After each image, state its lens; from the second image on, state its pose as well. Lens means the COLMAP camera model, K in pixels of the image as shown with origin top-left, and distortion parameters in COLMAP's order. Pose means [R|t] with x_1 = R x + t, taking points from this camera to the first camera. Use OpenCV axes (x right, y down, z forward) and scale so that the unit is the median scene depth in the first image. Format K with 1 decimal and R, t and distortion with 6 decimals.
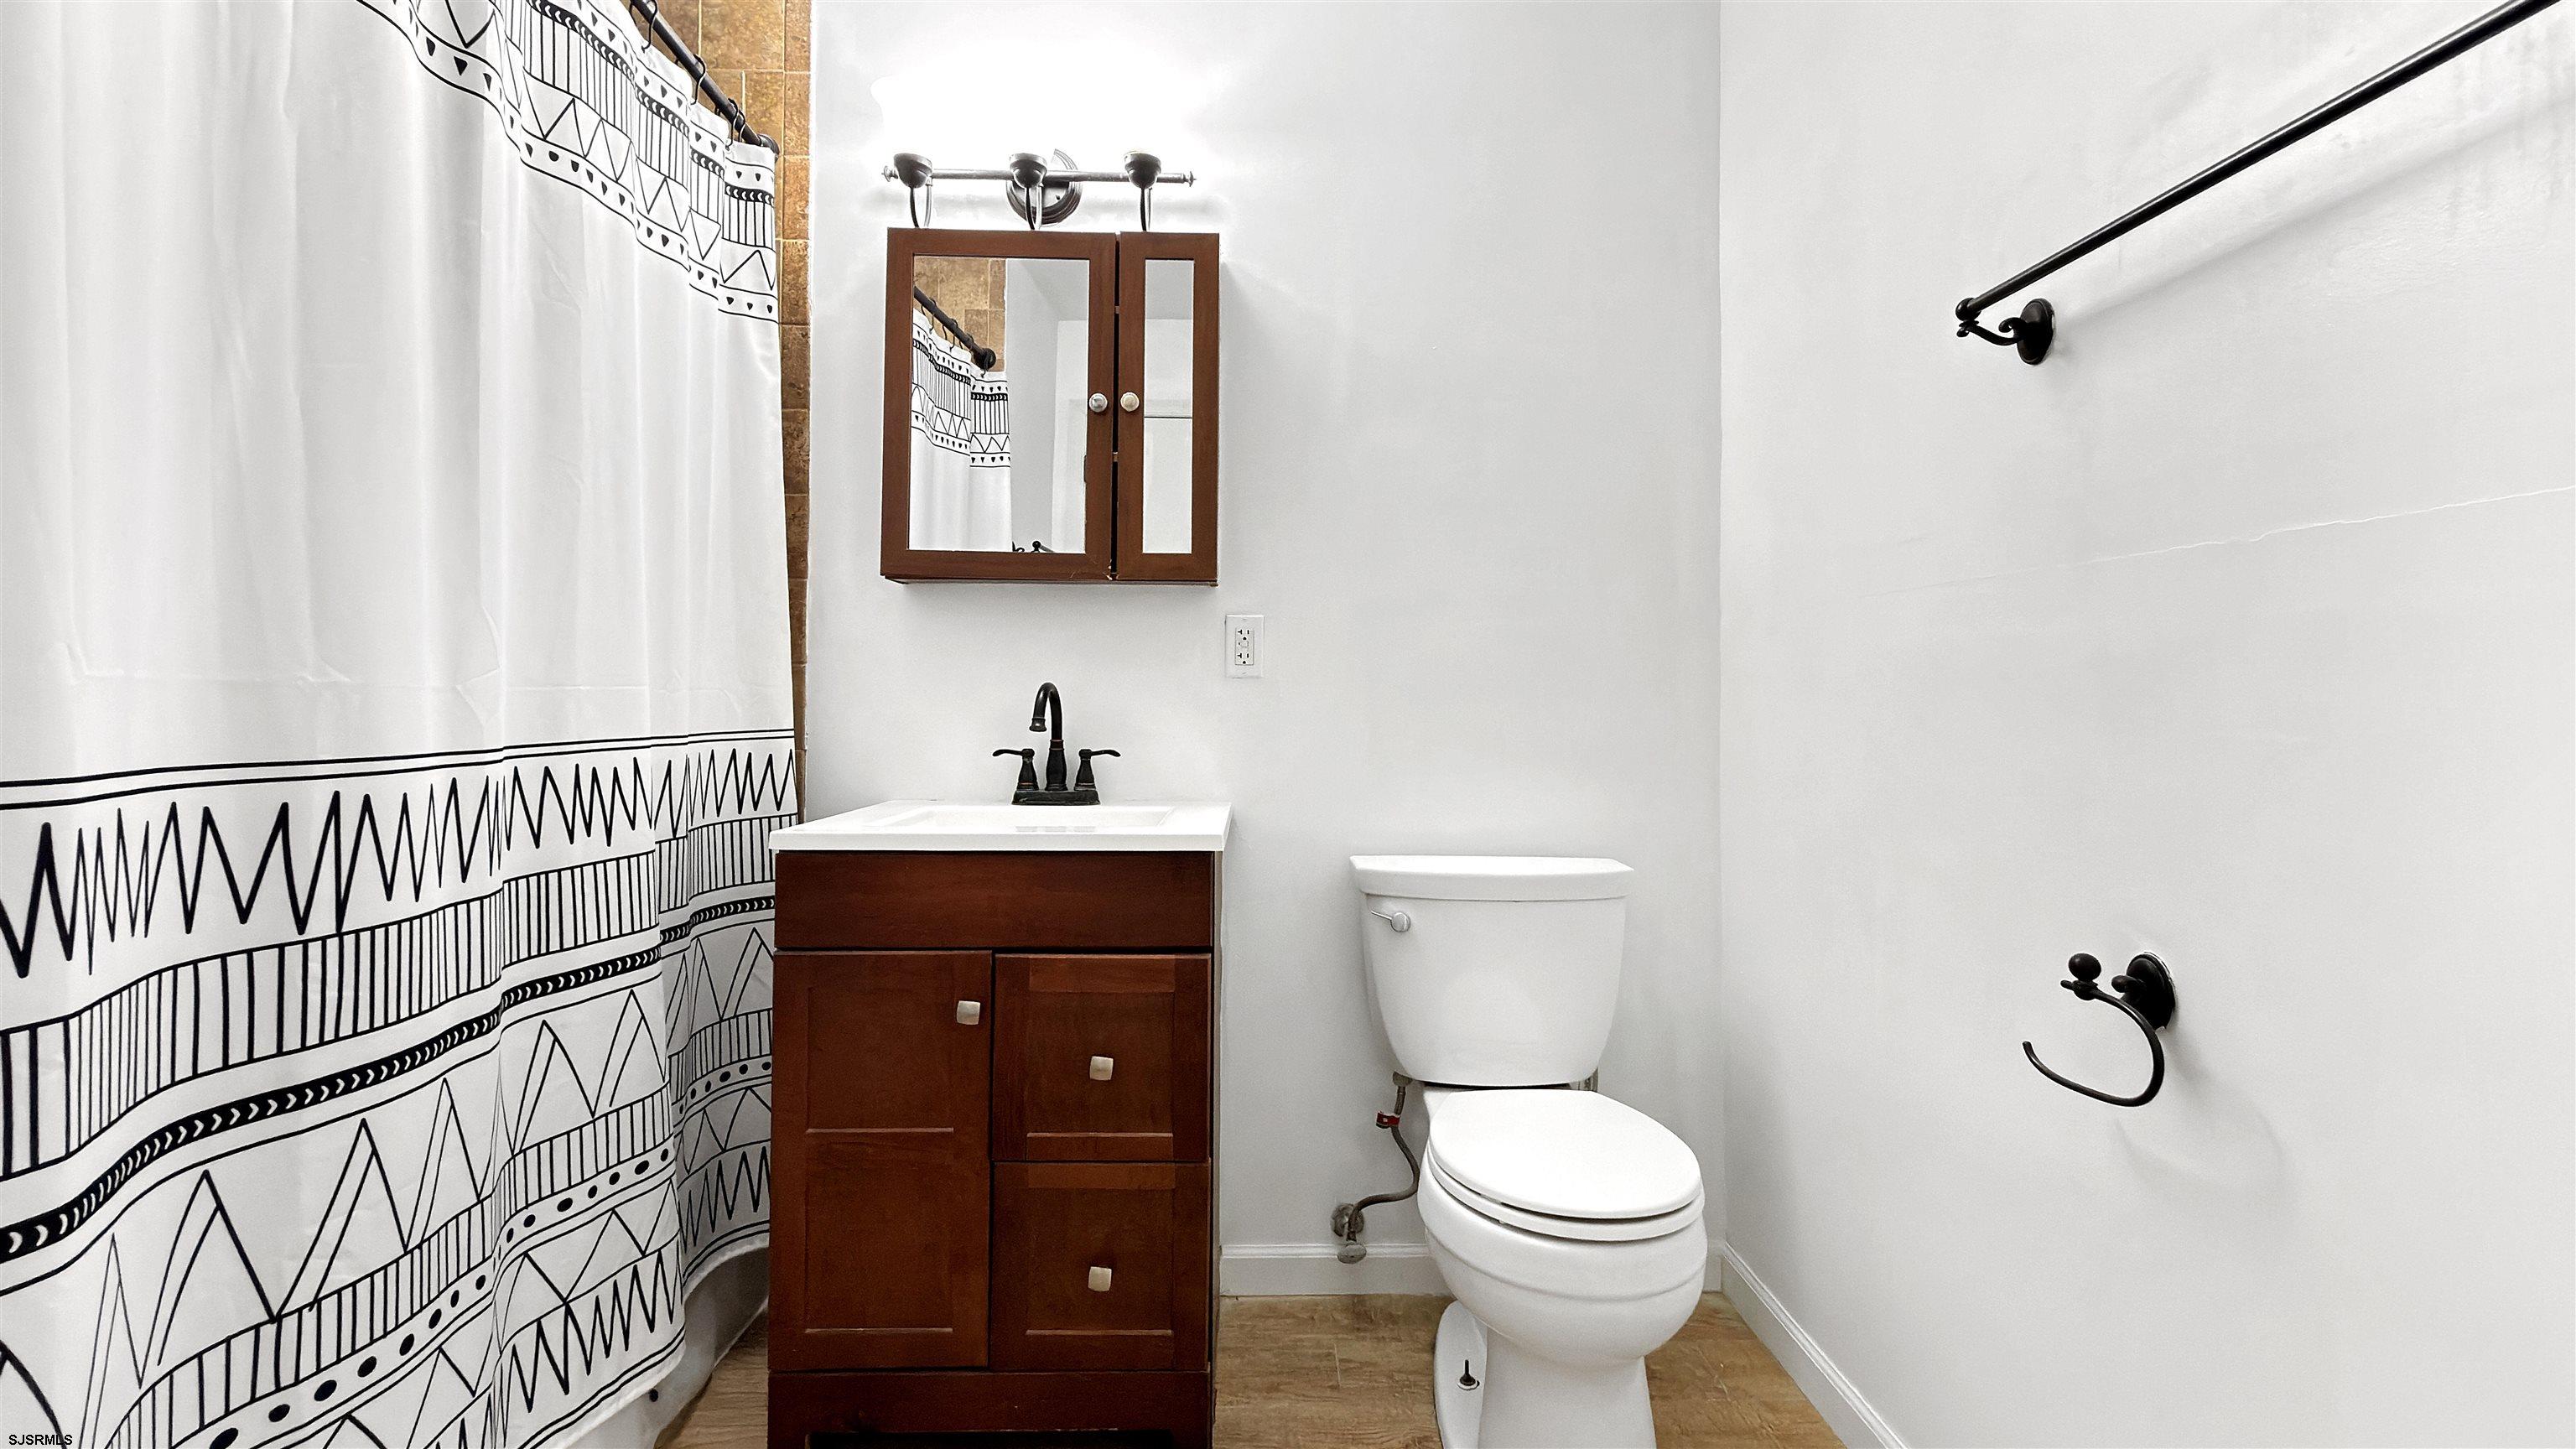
lens RADIAL K [[1073.4, 0, 1278.8], [0, 1073.4, 687.9], [0, 0, 1]] dist [0.002783, 0.000051]
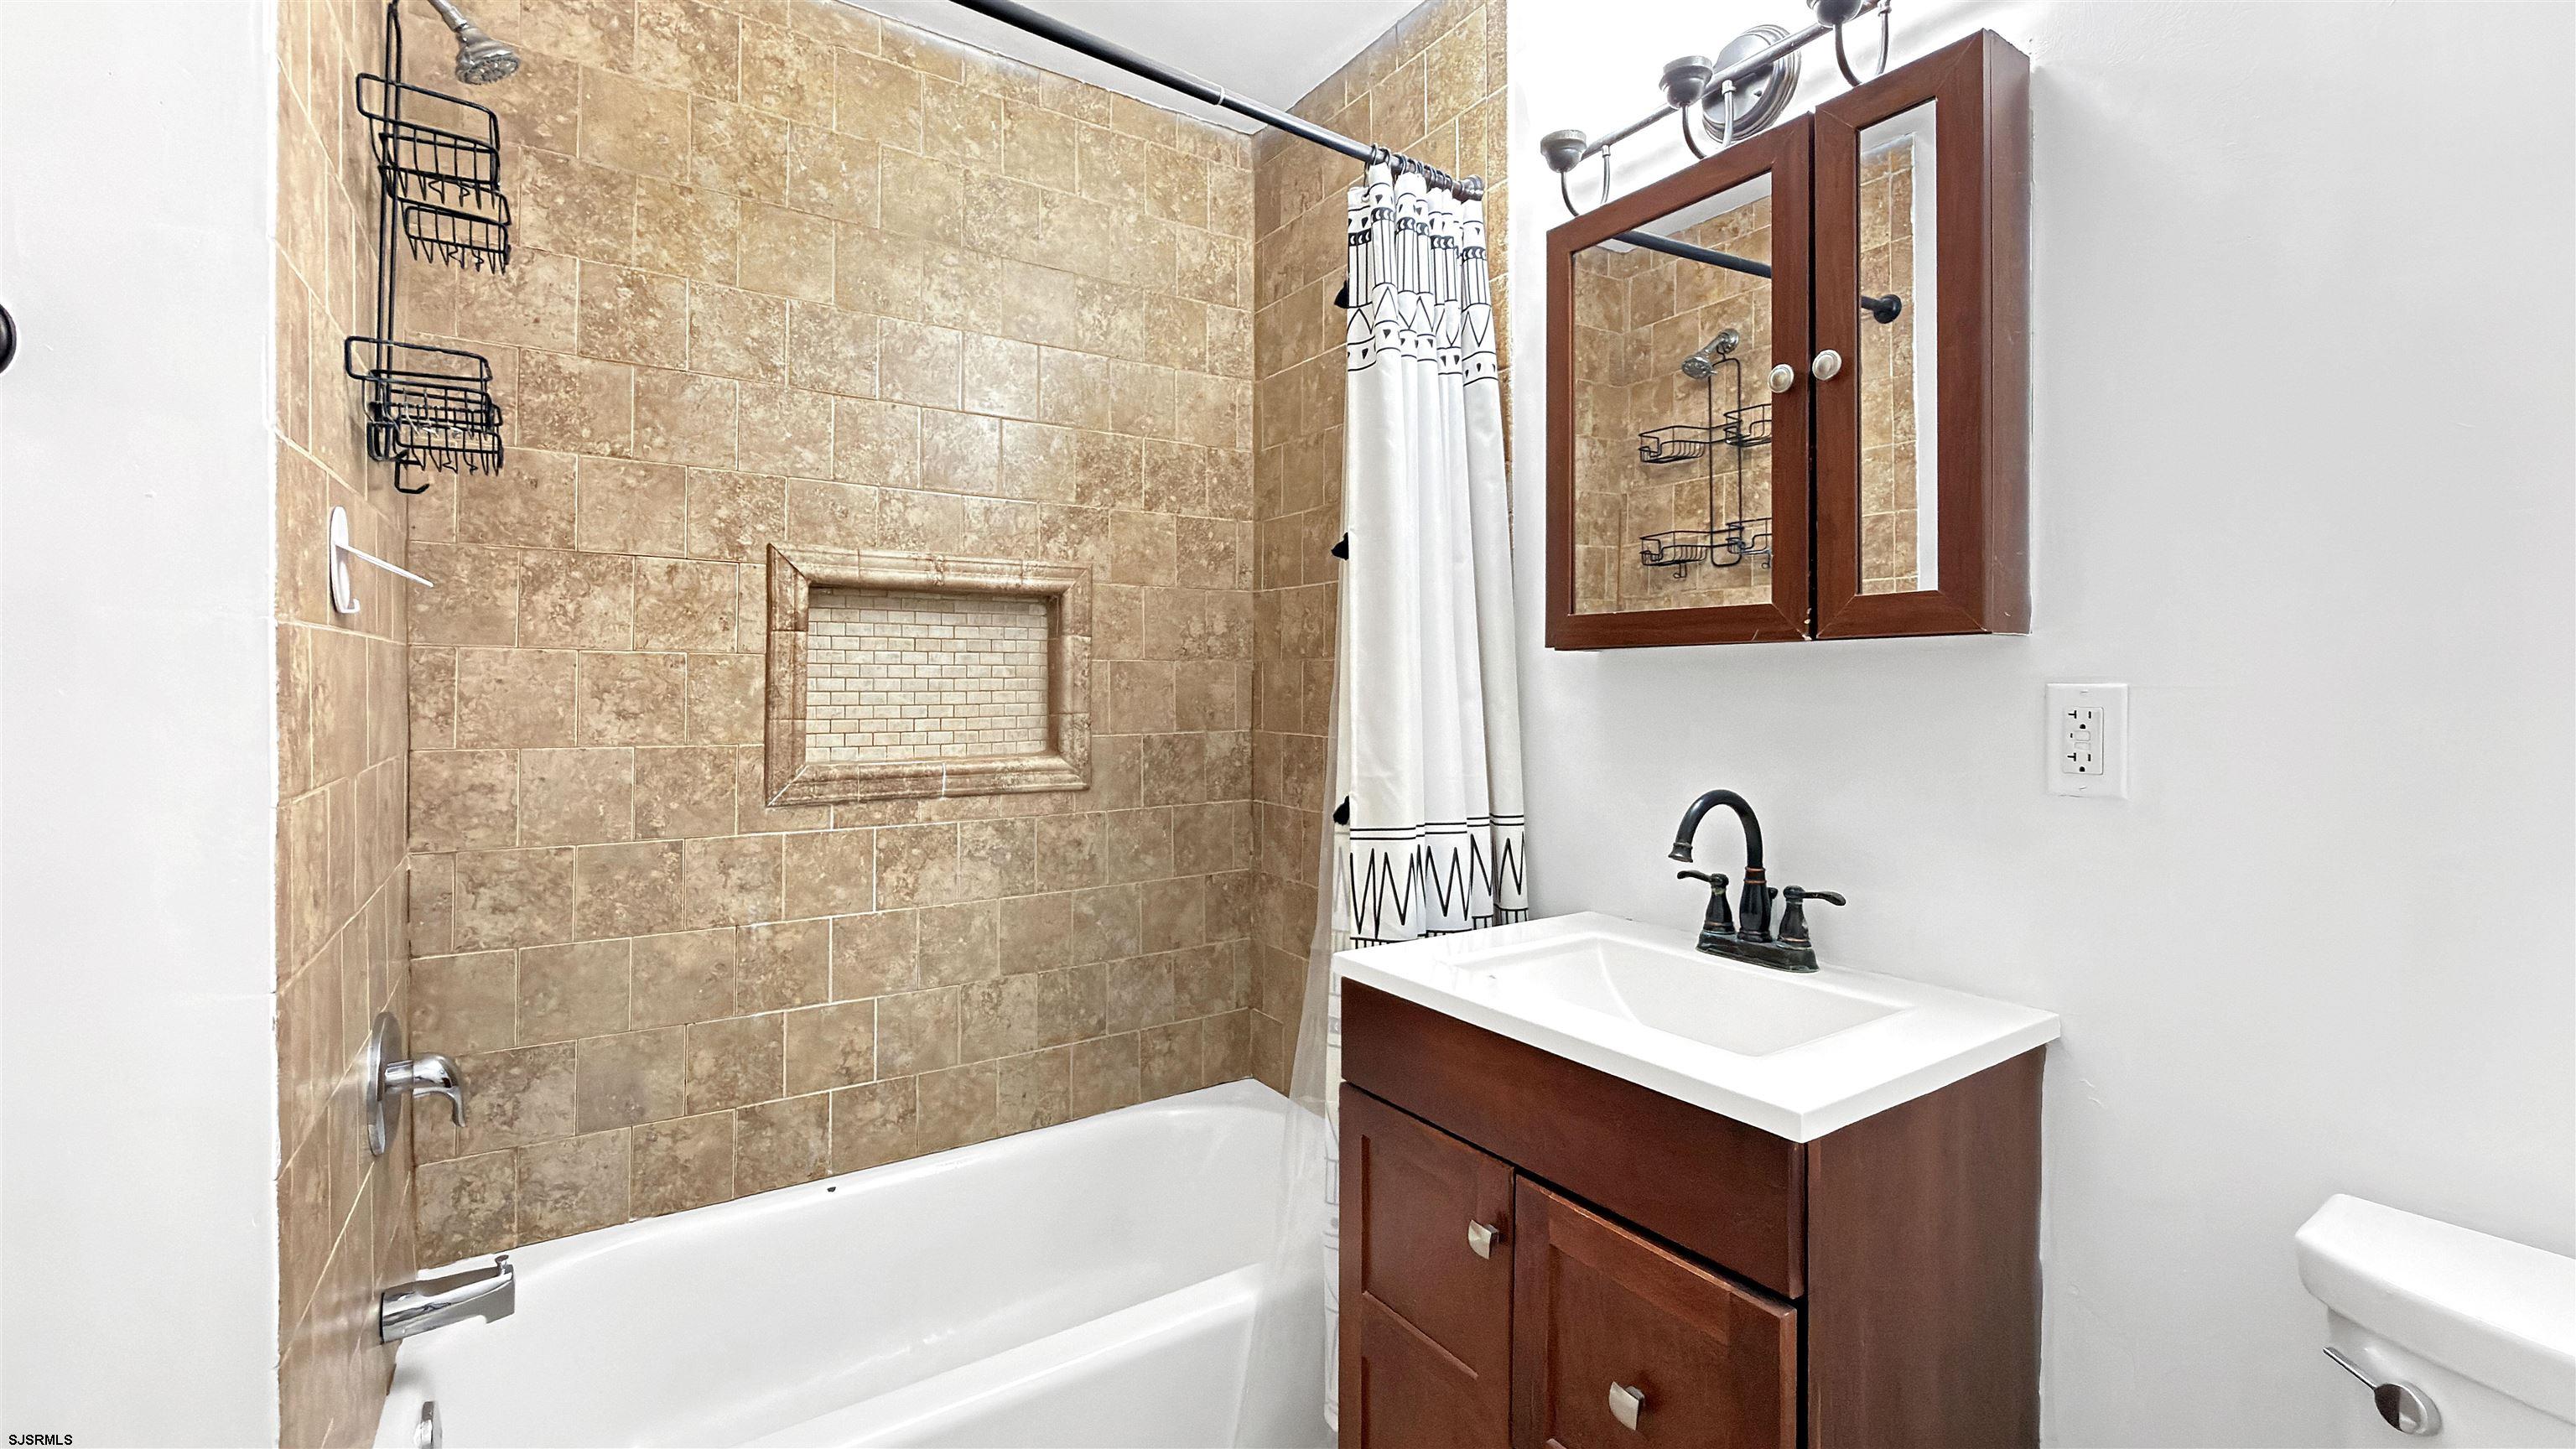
lens RADIAL K [[1073.4, 0, 1278.8], [0, 1073.4, 687.9], [0, 0, 1]] dist [0.002783, 0.000051]
pose [[0.538188, -0.007240, -0.842793, 0.220086], [0.013772, 0.999905, 0.000205, -0.074193], [0.842712, -0.011717, 0.538237, 0.361235]]
